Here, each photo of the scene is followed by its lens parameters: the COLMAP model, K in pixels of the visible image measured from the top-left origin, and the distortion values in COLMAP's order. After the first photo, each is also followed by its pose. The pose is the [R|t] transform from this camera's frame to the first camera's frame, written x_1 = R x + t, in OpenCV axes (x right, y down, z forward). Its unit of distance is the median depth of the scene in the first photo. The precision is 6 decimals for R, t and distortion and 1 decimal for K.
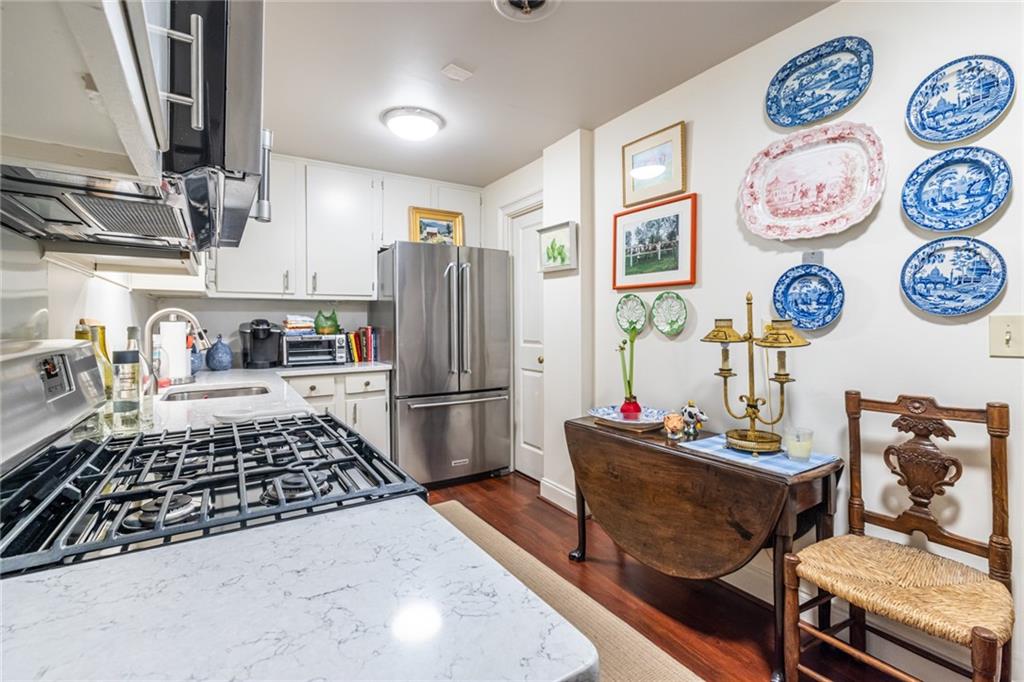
lens RADIAL K [[482.8, 0, 504.3], [0, 482.8, 321.2], [0, 0, 1]] dist [-0.007237, 0.000284]
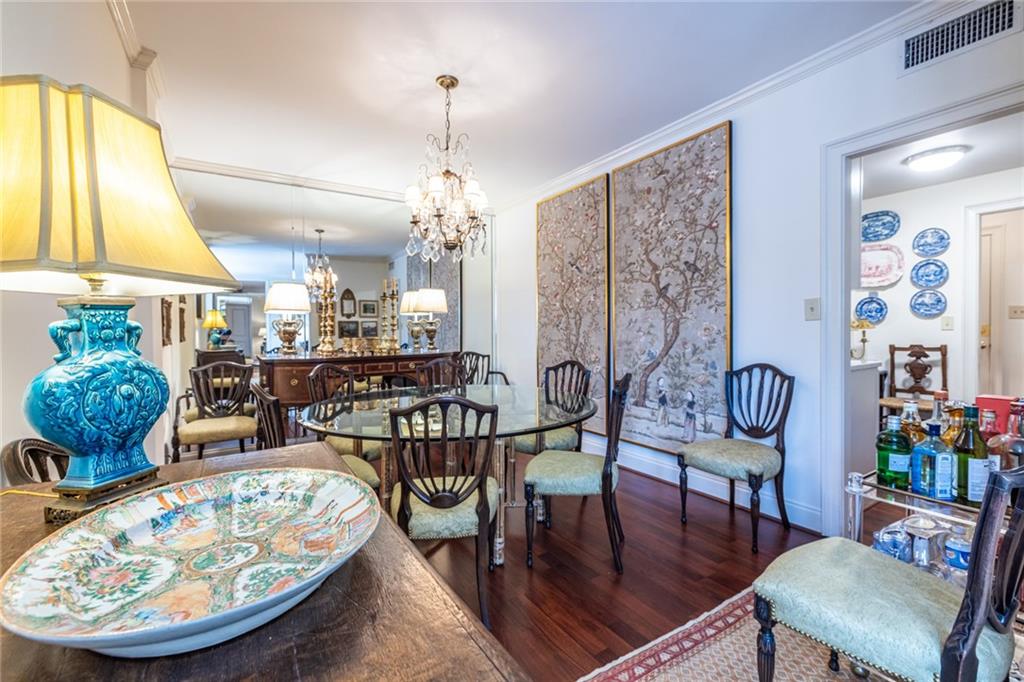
lens RADIAL K [[444.7, 0, 523.1], [0, 444.7, 335.3], [0, 0, 1]] dist [0.000641, 0.000304]
pose [[0.999650, -0.010590, 0.024257, -1.505728], [0.010196, 0.999815, 0.016304, 0.032474], [-0.024425, -0.016051, 0.999573, -1.550559]]
